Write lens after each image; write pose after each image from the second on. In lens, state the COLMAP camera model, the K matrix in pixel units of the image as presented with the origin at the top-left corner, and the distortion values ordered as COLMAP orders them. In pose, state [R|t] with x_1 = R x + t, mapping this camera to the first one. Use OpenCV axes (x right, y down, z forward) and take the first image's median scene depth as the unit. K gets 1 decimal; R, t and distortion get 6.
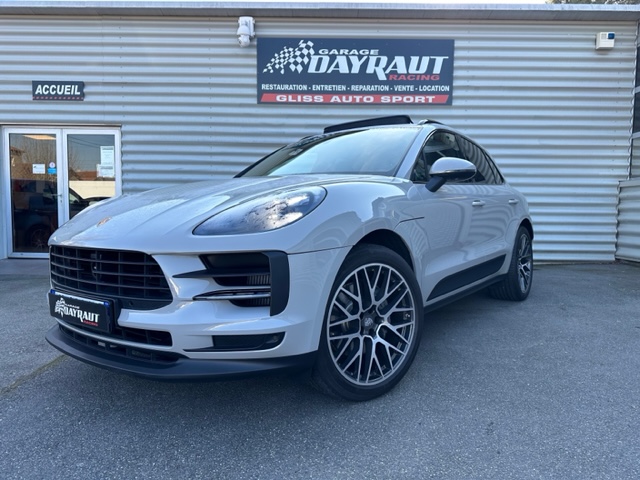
lens RADIAL K [[447.8, 0, 325.1], [0, 447.8, 242.5], [0, 0, 1]] dist [0.039642, -0.040302]
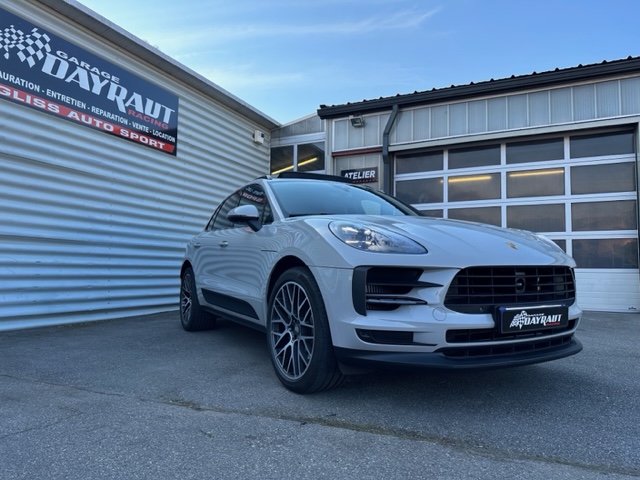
lens RADIAL K [[447.8, 0, 322.0], [0, 447.8, 242.4], [0, 0, 1]] dist [0.039642, -0.040302]
pose [[0.428511, 0.058367, 0.901649, -0.511111], [0.056147, 0.994263, -0.091046, 0.009442], [-0.901790, 0.089640, 0.422776, 0.269701]]
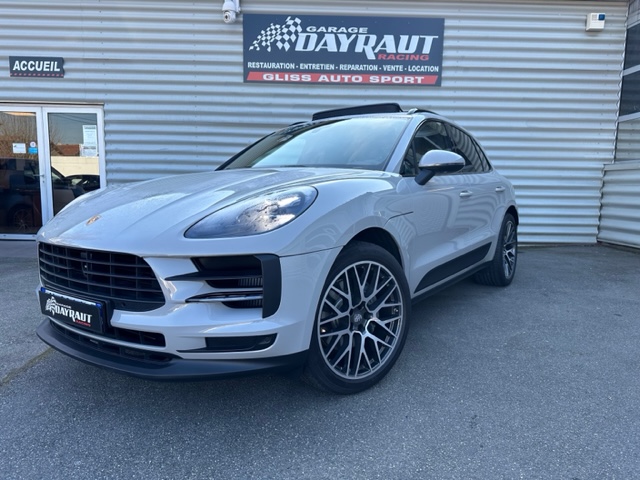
lens RADIAL K [[447.8, 0, 323.0], [0, 447.8, 243.7], [0, 0, 1]] dist [0.039642, -0.040302]
pose [[0.999670, 0.001374, 0.025641, -0.002741], [-0.002839, 0.998358, 0.057217, -0.015209], [-0.025521, -0.057271, 0.998032, -0.002355]]
